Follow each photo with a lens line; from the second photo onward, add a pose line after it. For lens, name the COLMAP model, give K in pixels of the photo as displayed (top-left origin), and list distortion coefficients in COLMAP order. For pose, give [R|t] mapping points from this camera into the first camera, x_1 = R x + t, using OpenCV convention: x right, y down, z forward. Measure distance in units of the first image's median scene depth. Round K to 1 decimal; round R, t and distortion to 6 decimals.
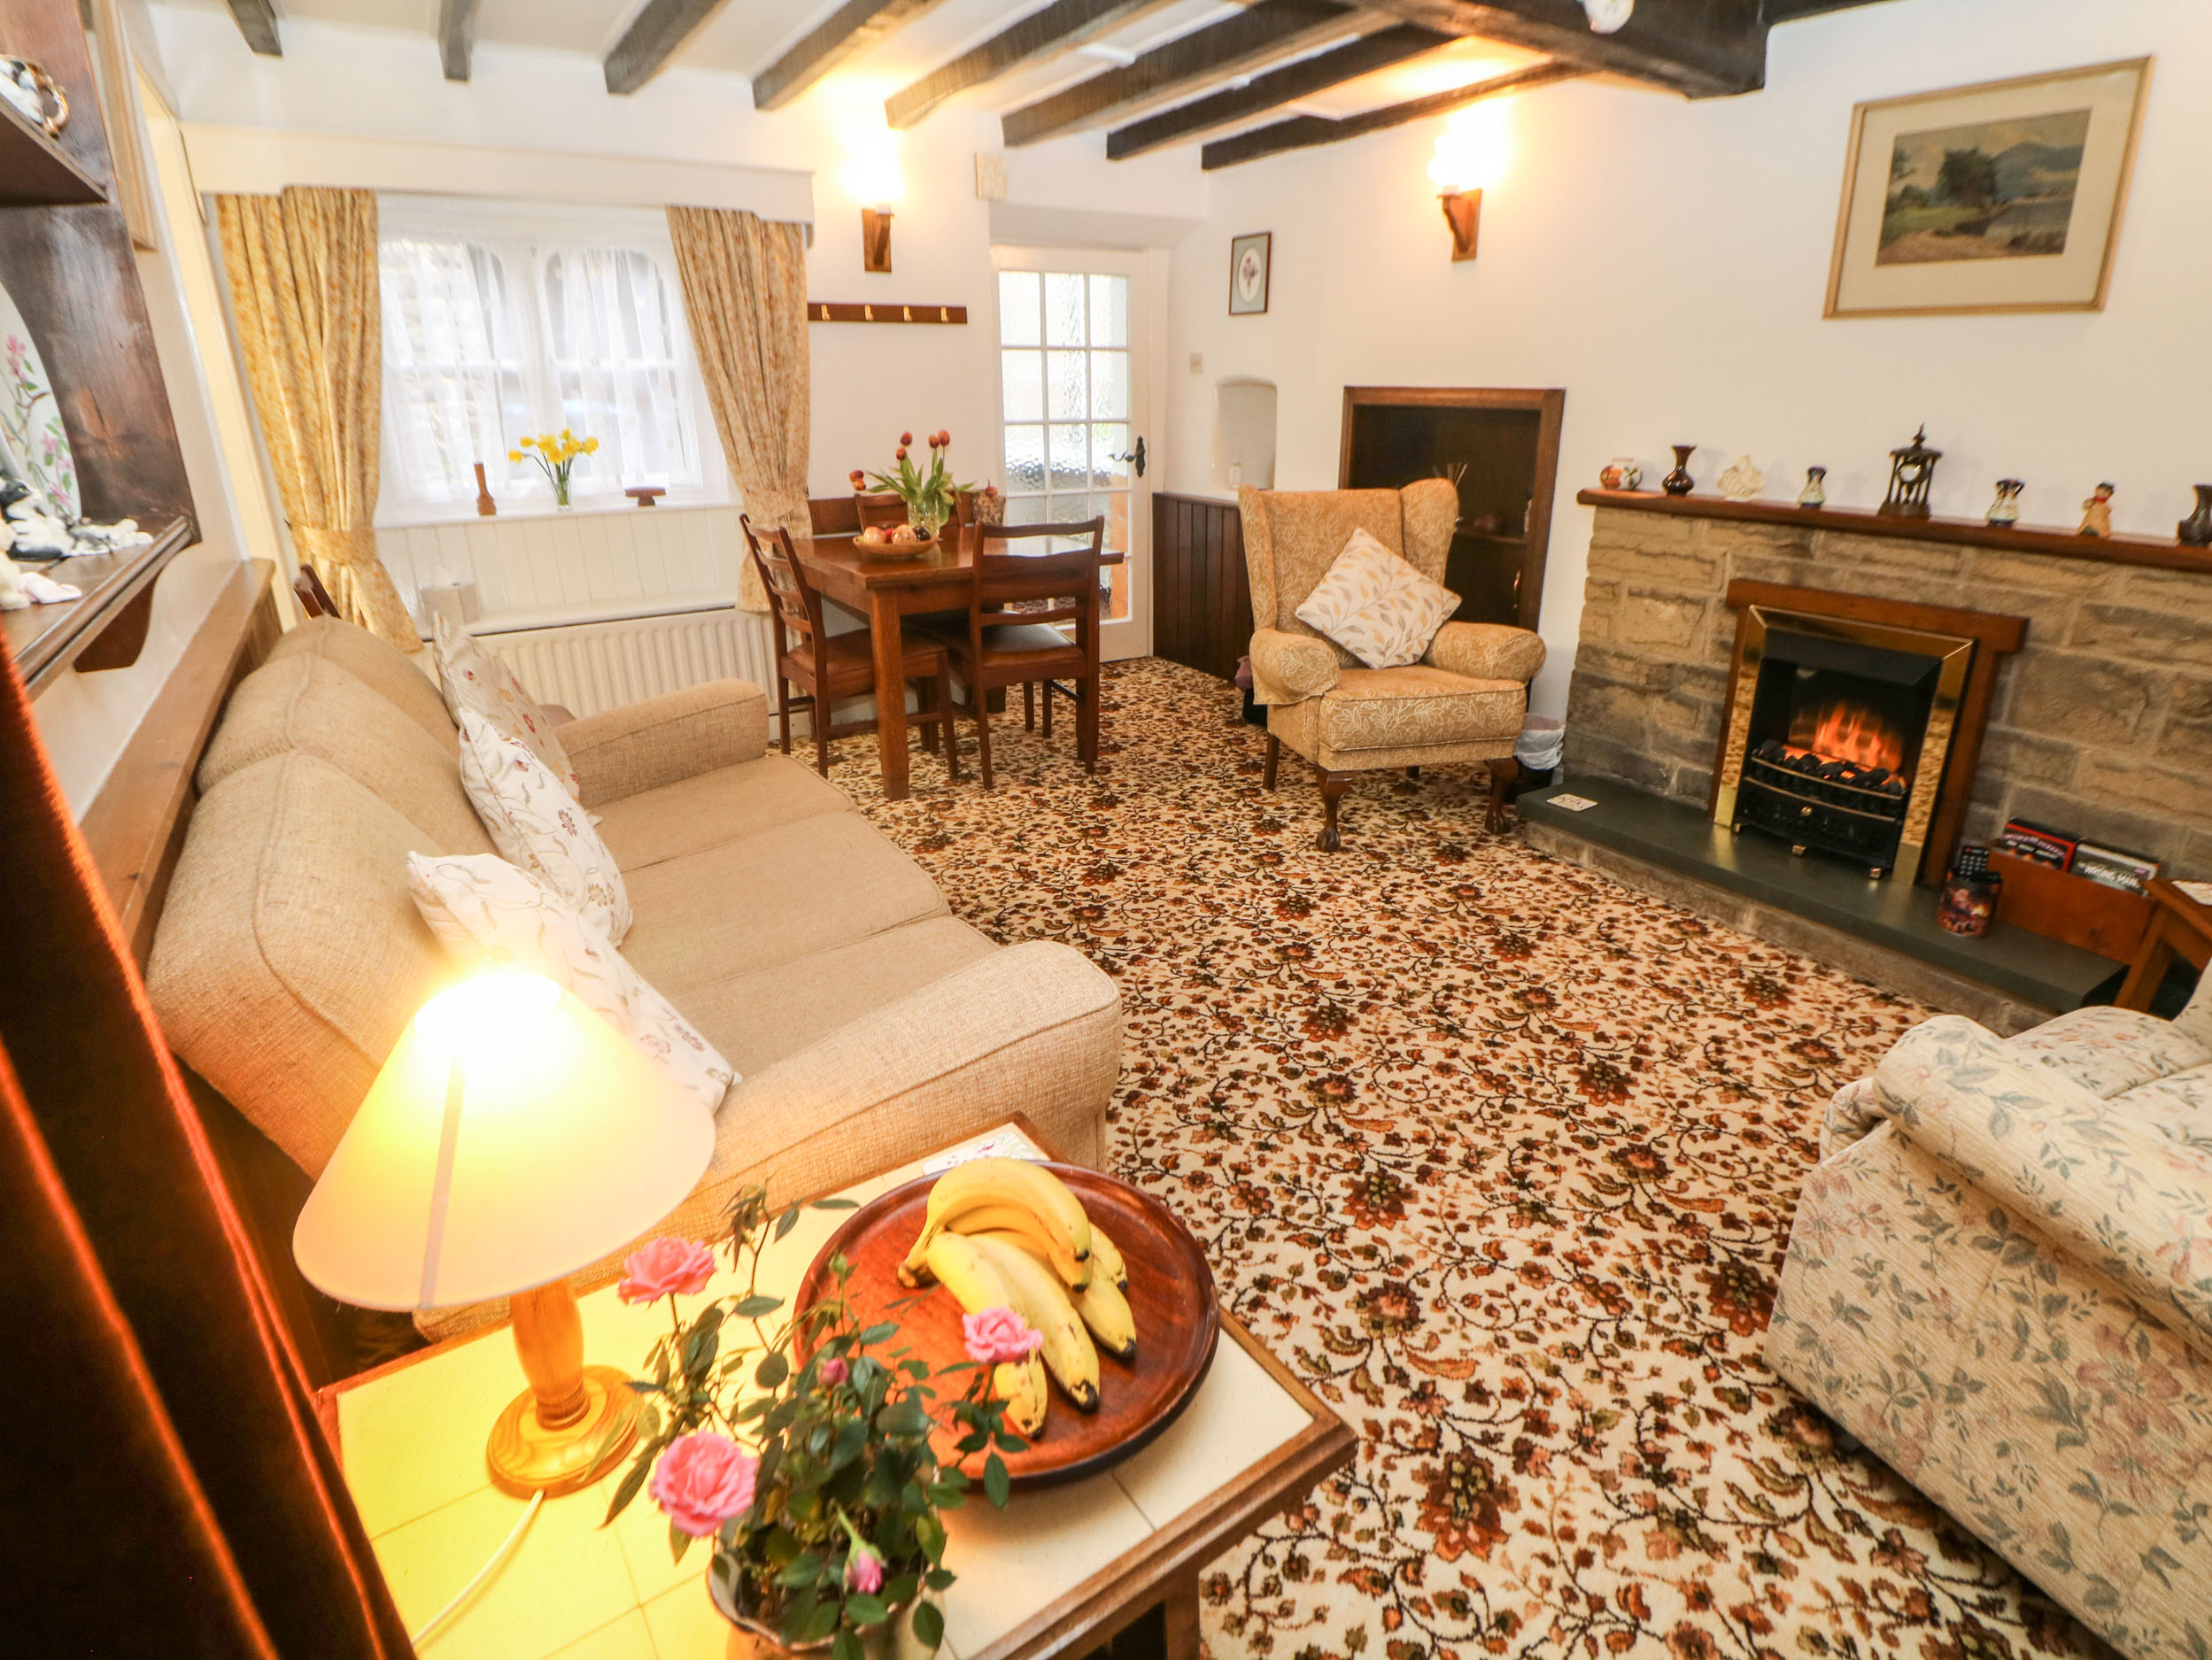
lens RADIAL K [[1151.8, 0, 1109.6], [0, 1151.8, 771.5], [0, 0, 1]] dist [0.004746, -0.016056]
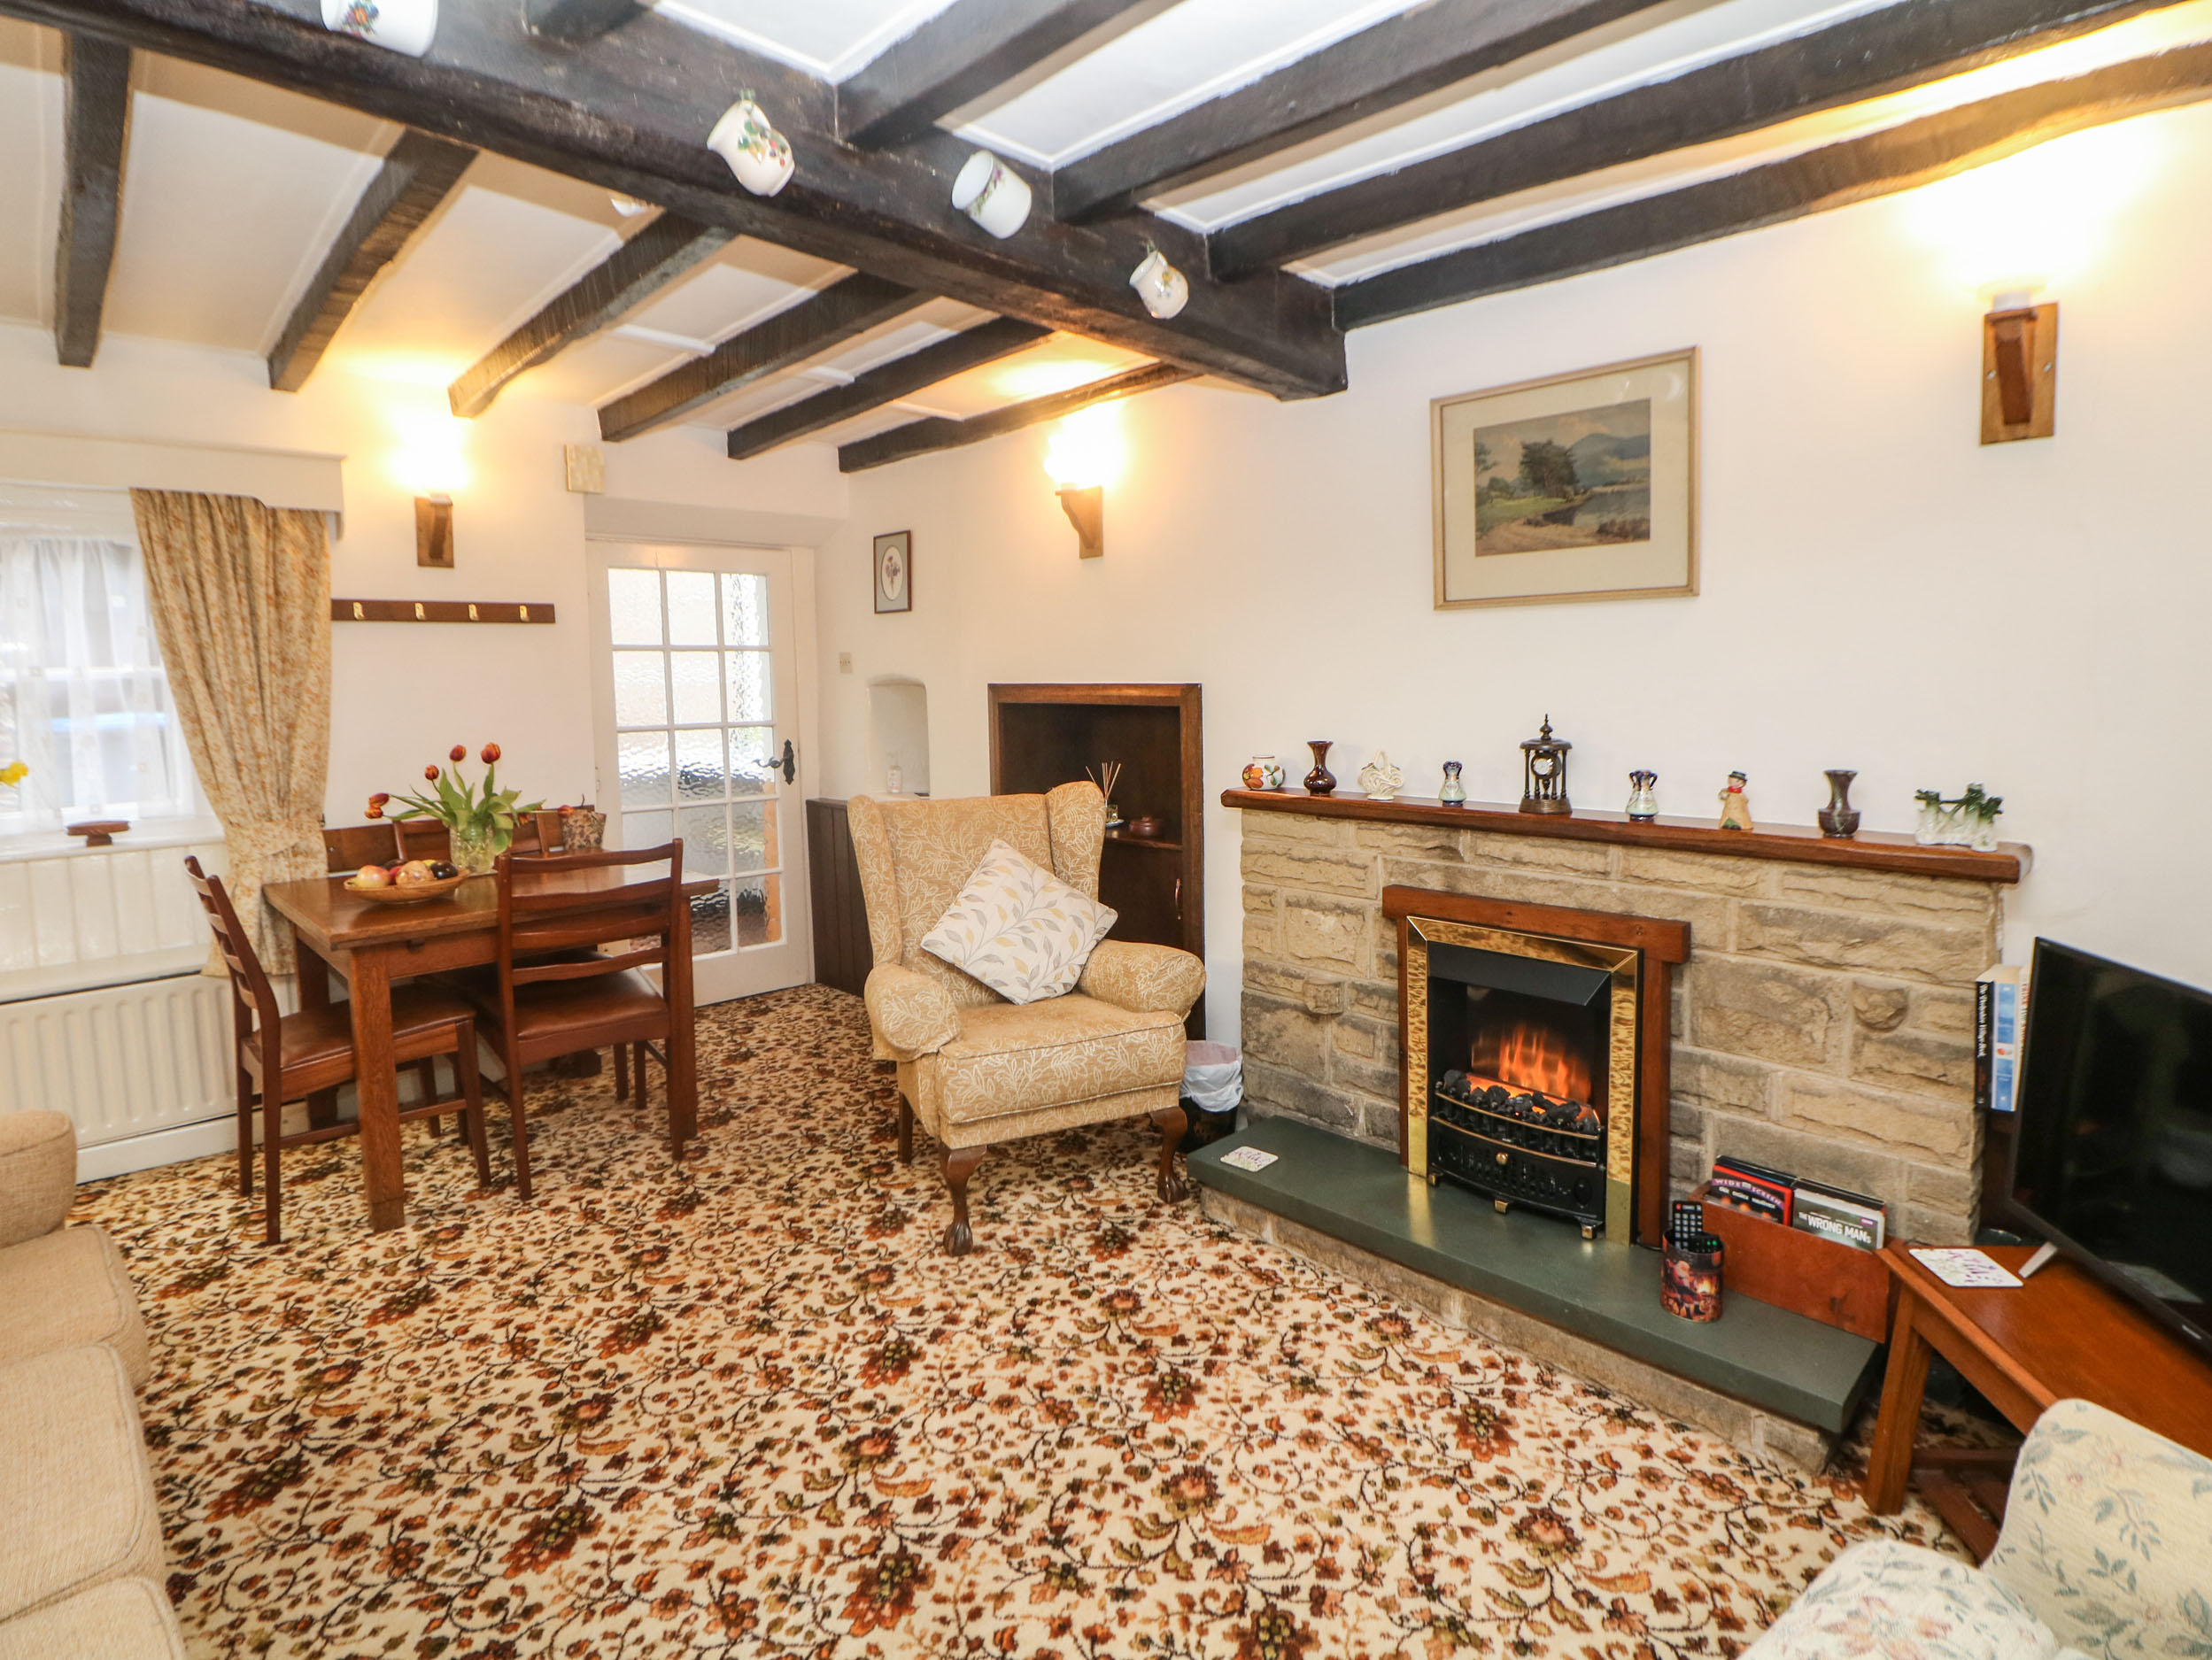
lens RADIAL K [[1151.8, 0, 1109.6], [0, 1151.8, 771.5], [0, 0, 1]] dist [0.004746, -0.016056]
pose [[0.978756, -0.030804, 0.202700, 0.153717], [0.079214, 0.968694, -0.235279, -0.060032], [-0.189106, 0.246338, 0.950556, 0.174123]]
